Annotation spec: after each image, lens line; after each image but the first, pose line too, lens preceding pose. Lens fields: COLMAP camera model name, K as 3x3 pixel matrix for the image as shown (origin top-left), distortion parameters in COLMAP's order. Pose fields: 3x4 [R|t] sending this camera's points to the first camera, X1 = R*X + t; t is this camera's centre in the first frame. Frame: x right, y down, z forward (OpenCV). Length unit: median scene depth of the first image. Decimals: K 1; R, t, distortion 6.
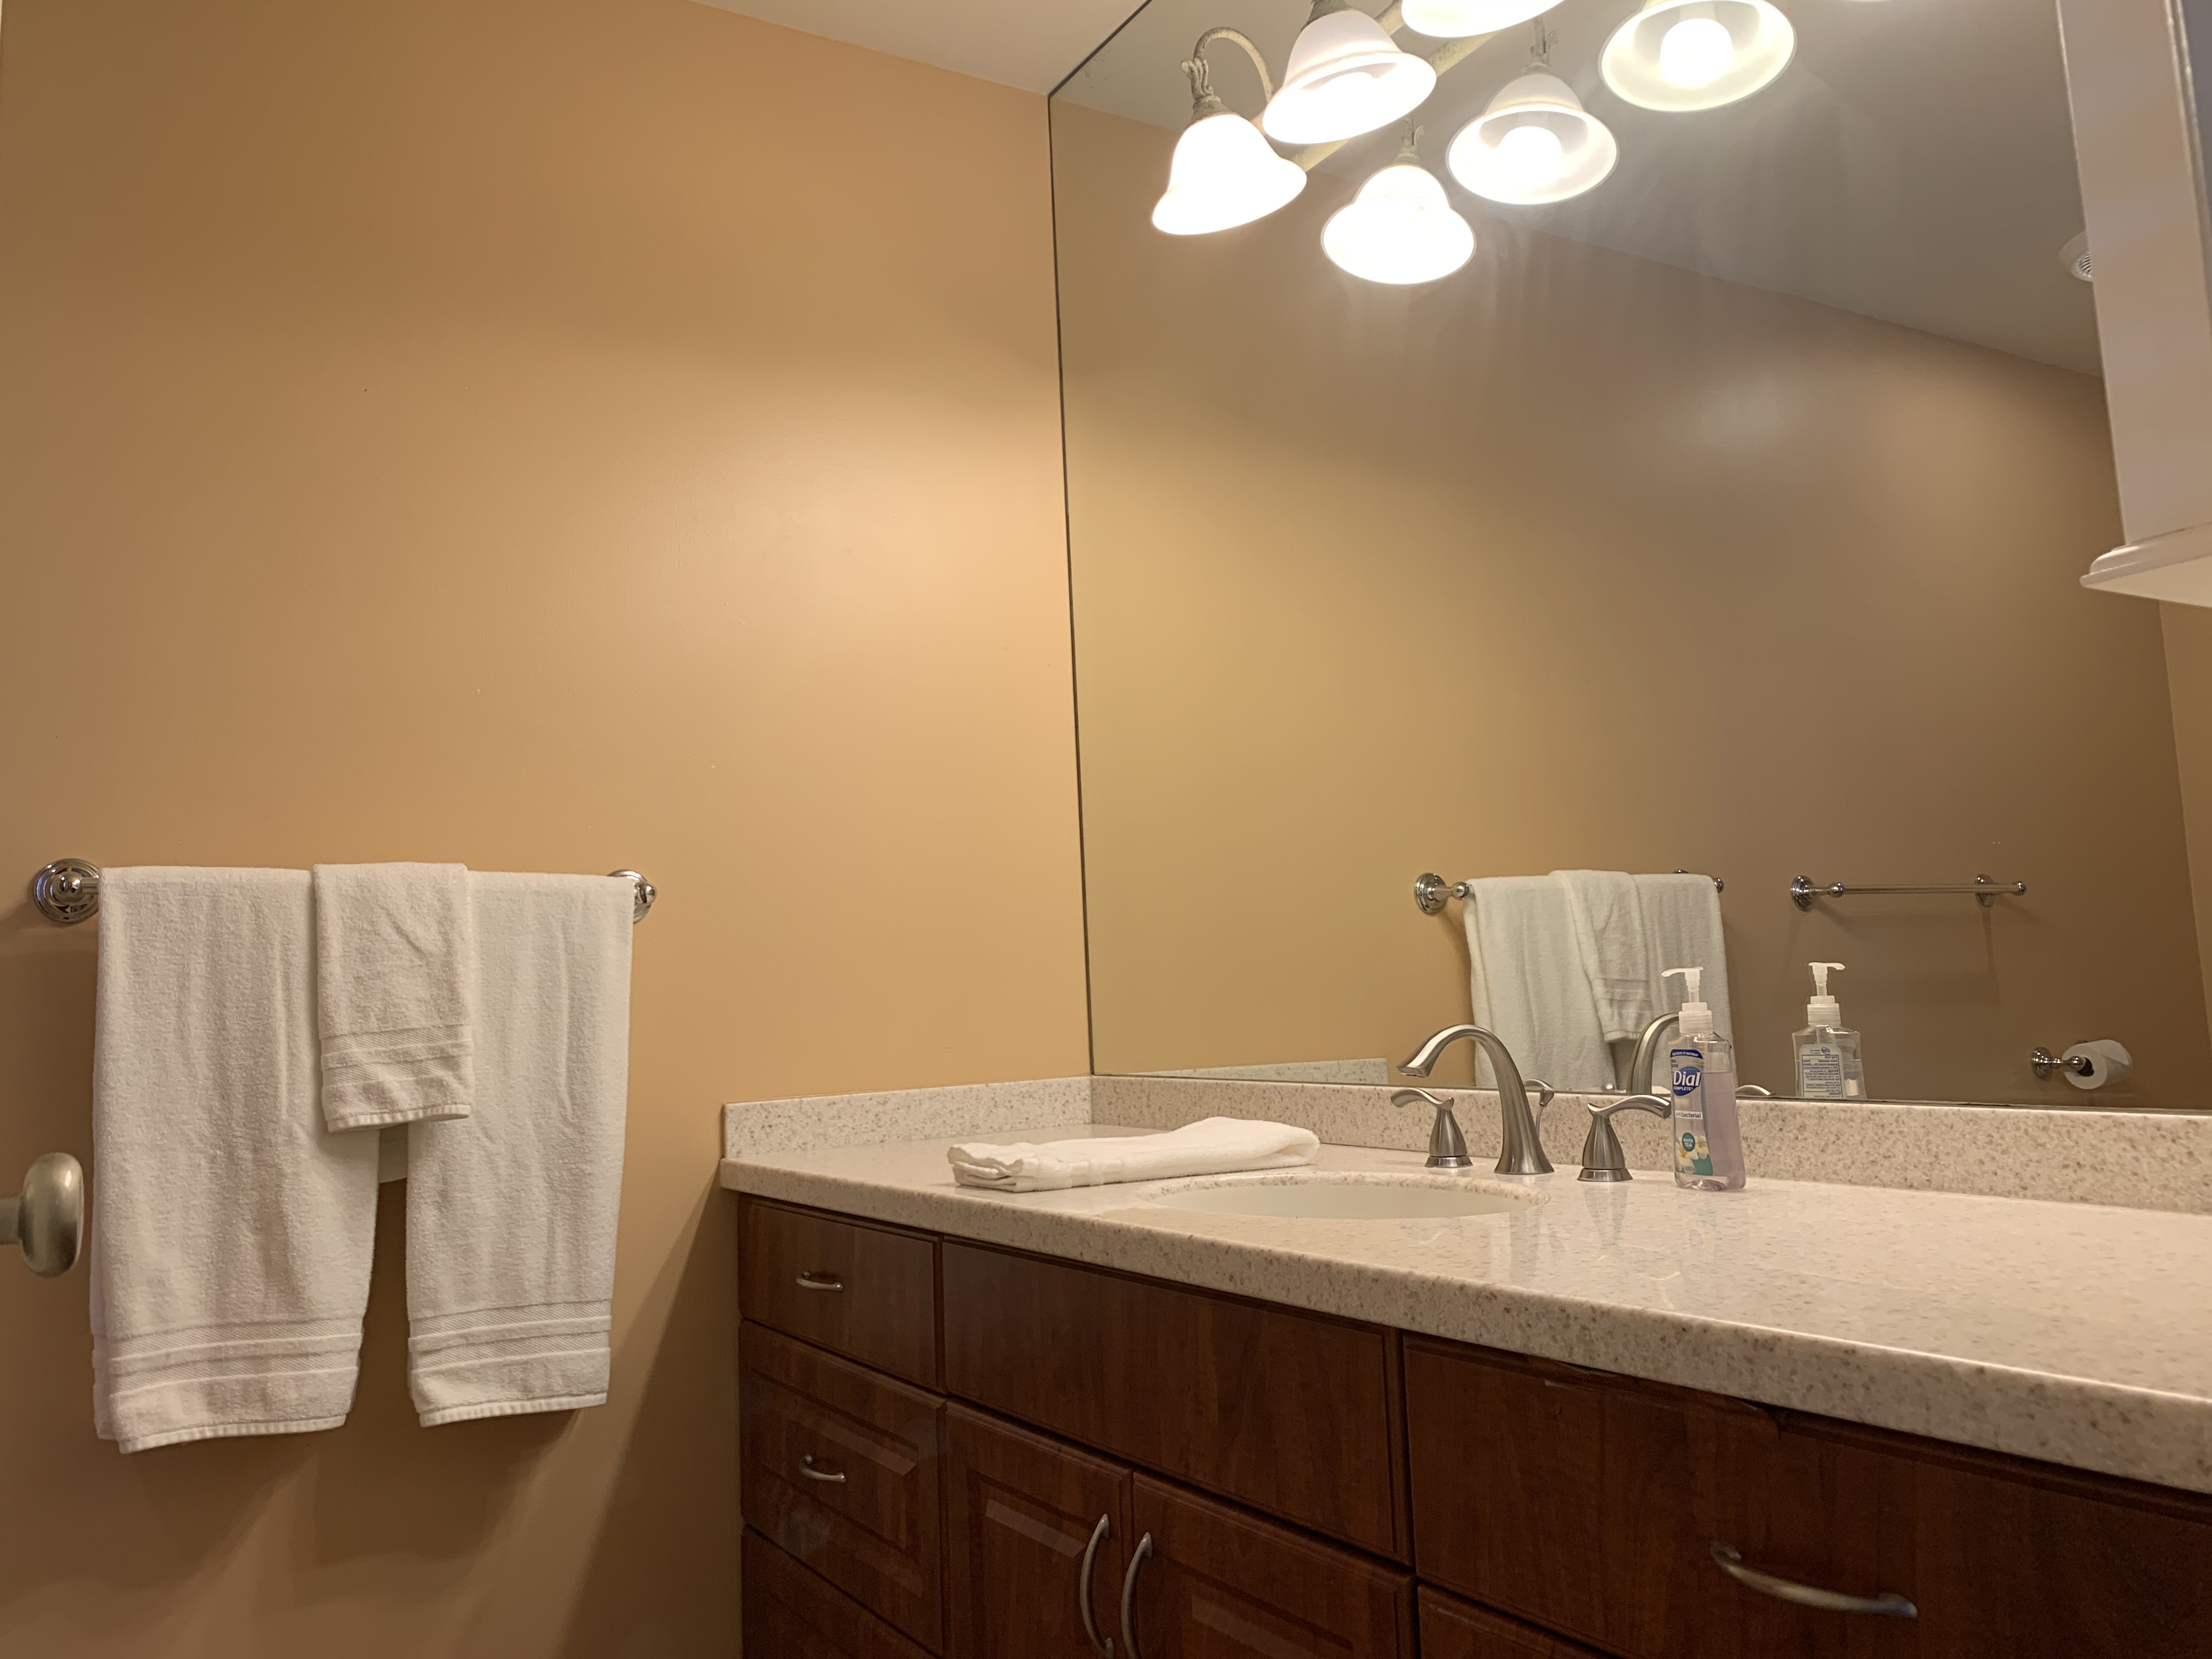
lens RADIAL K [[1677.7, 0, 1104.8], [0, 1677.7, 843.6], [0, 0, 1]] dist [0.031939, -0.057431]
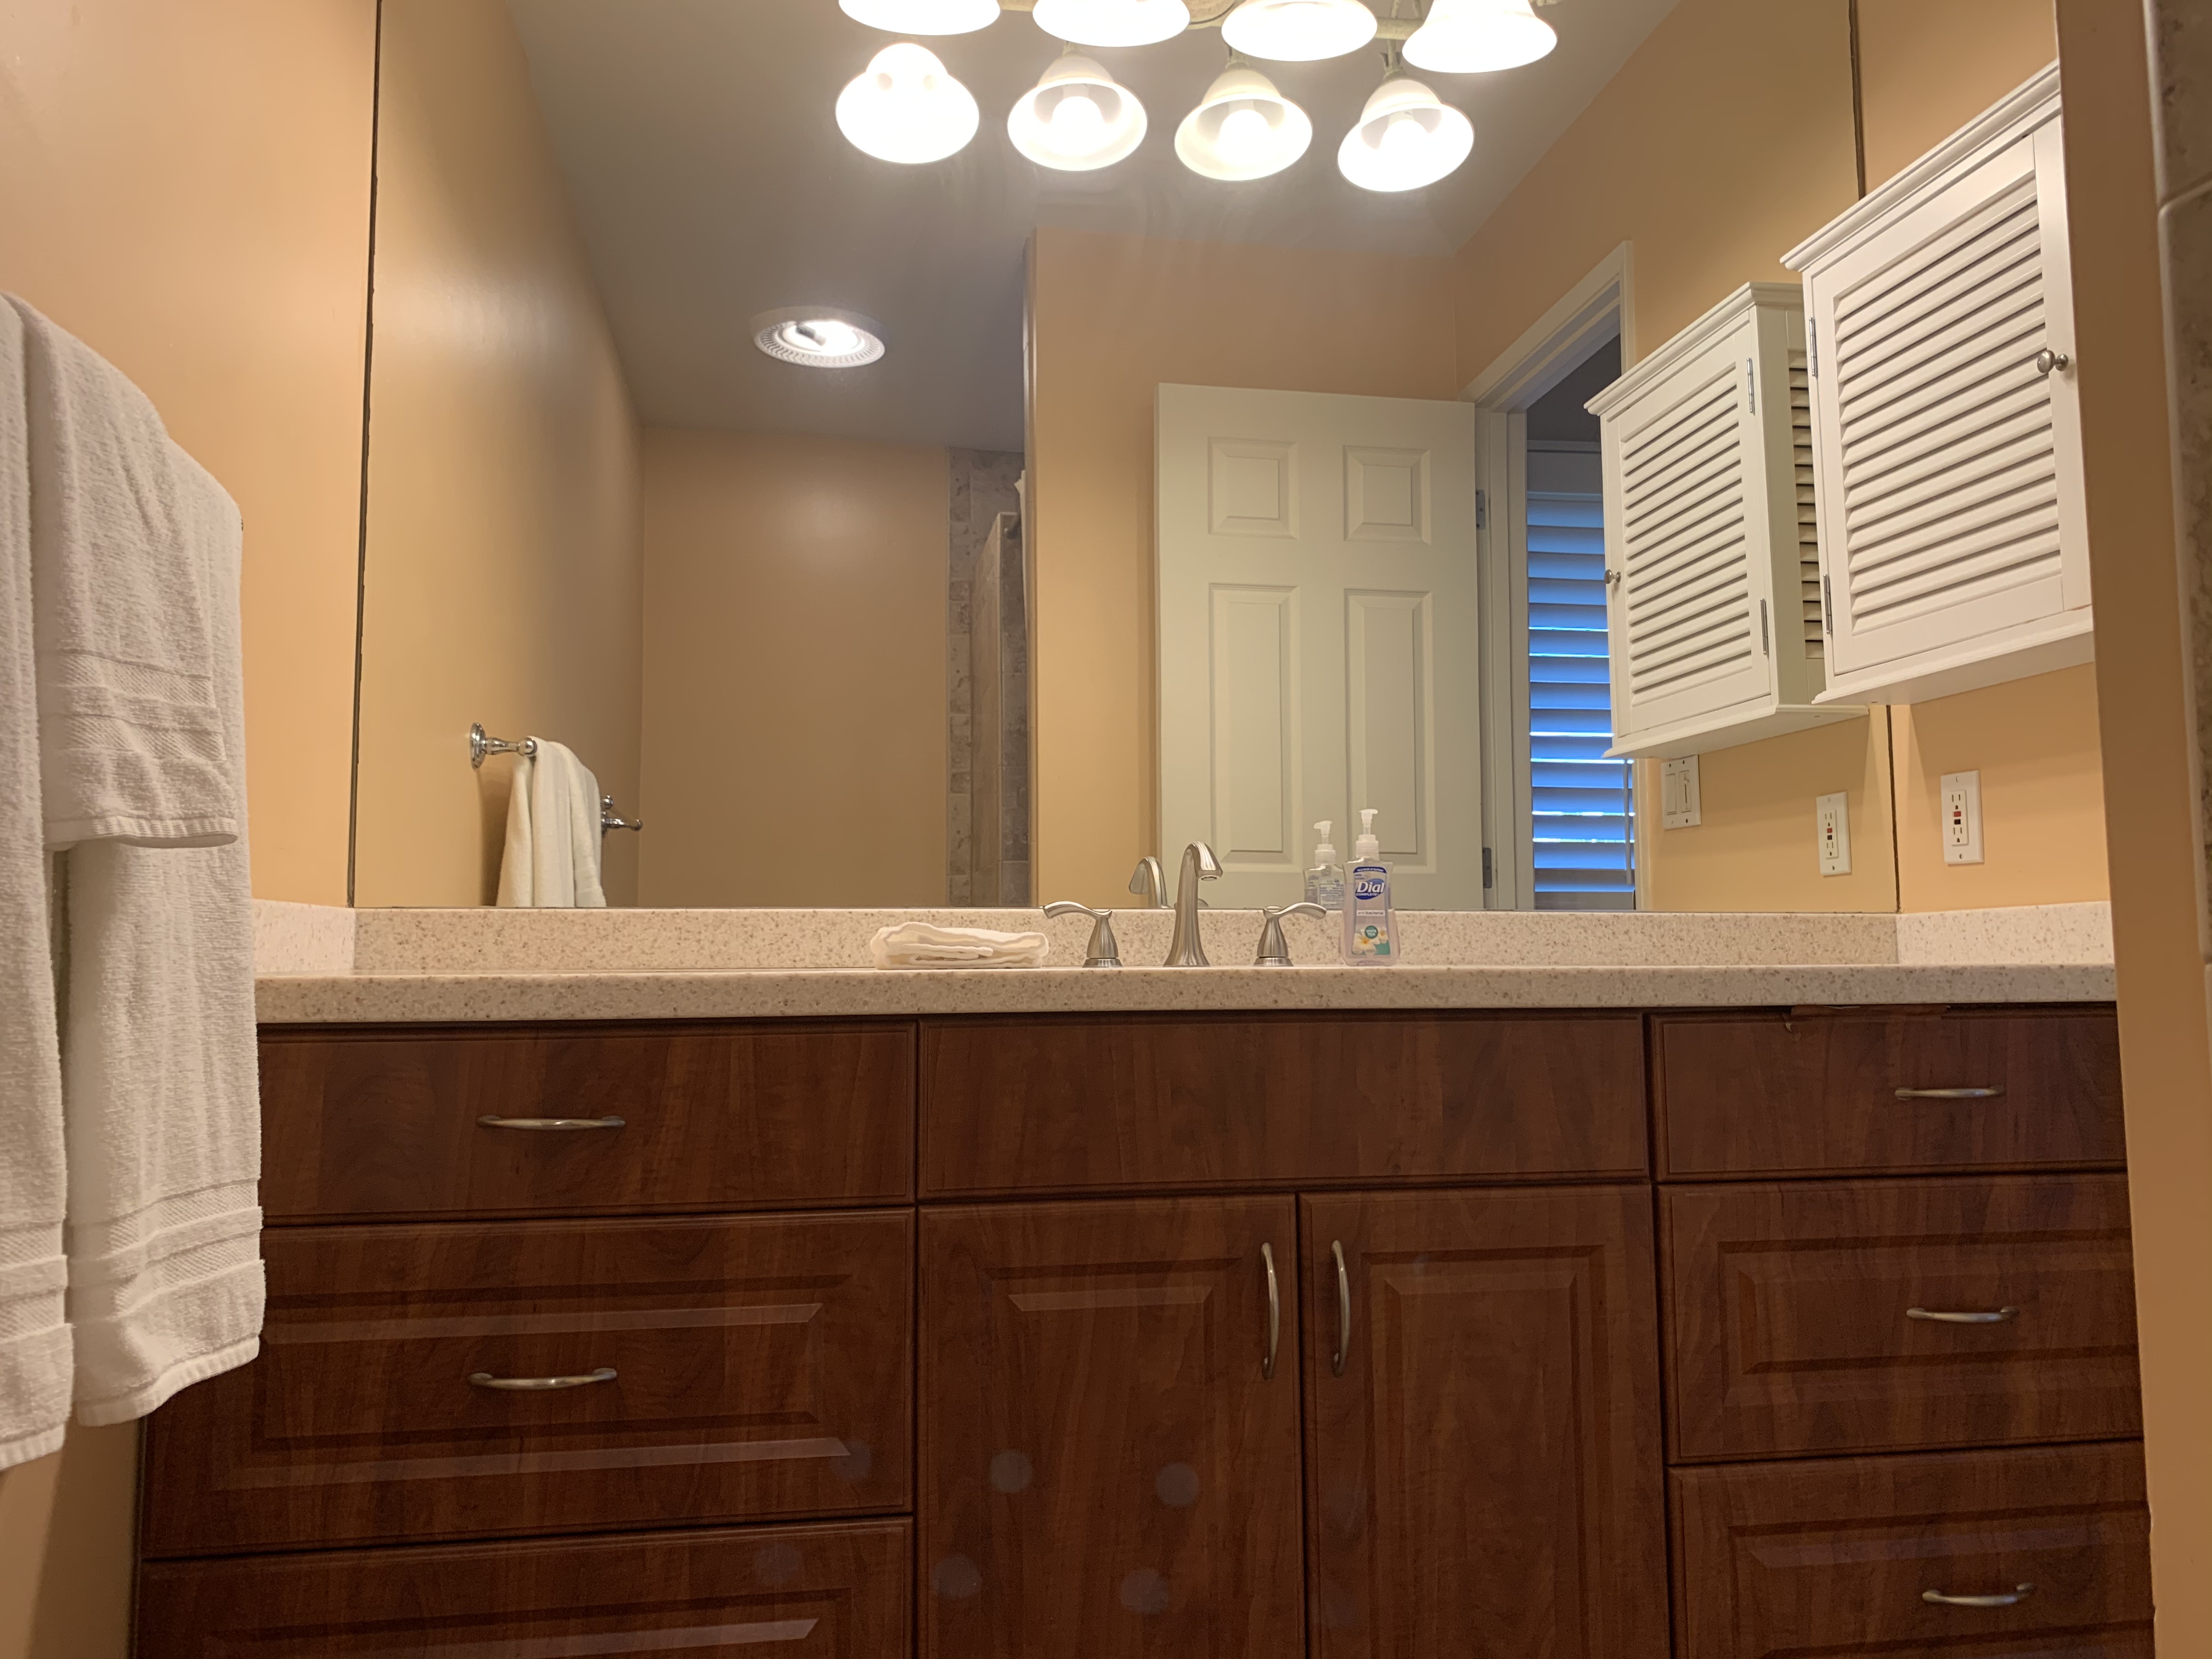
lens RADIAL K [[1674.2, 0, 1099.3], [0, 1674.2, 813.4], [0, 0, 1]] dist [0.040283, -0.058570]
pose [[0.366483, 0.120570, 0.922580, -1.049220], [-0.102967, 0.990733, -0.088575, 0.229750], [-0.924710, -0.062534, 0.375501, 0.705016]]
